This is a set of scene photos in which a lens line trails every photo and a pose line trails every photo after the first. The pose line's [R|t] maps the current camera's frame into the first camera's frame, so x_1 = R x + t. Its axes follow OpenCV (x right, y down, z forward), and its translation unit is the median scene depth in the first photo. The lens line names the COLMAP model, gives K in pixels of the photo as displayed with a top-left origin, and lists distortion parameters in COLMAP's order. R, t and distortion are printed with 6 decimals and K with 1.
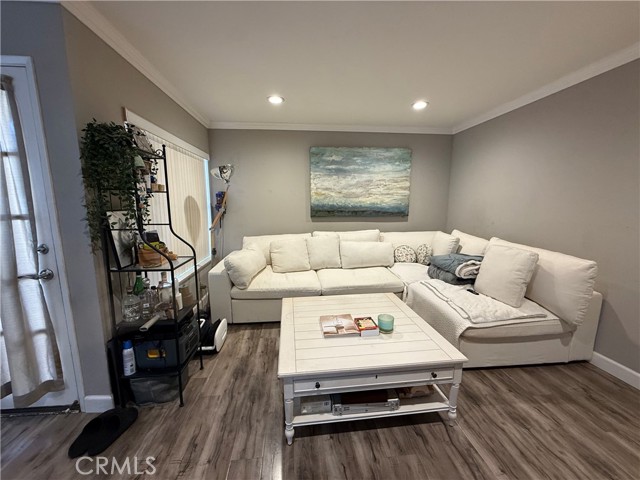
lens RADIAL K [[256.5, 0, 317.9], [0, 256.5, 235.4], [0, 0, 1]] dist [-0.001232, -0.000297]
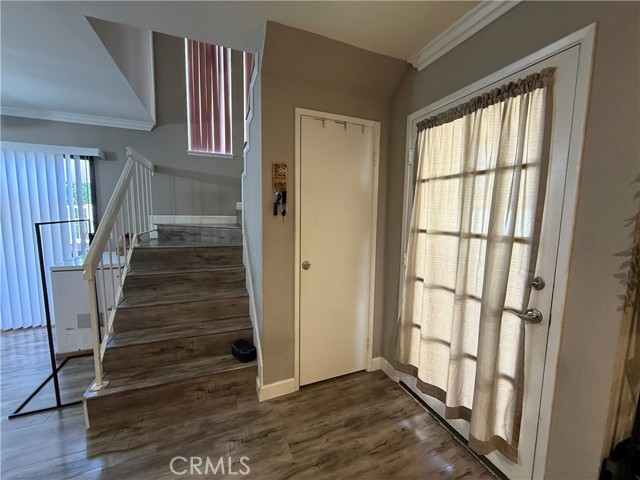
lens RADIAL K [[256.5, 0, 318.4], [0, 256.5, 241.7], [0, 0, 1]] dist [-0.001232, -0.000297]
pose [[0.274517, 0.104433, -0.955894, -0.518112], [-0.158032, 0.985468, 0.062280, -0.014941], [0.948507, 0.133965, 0.287032, 0.126305]]
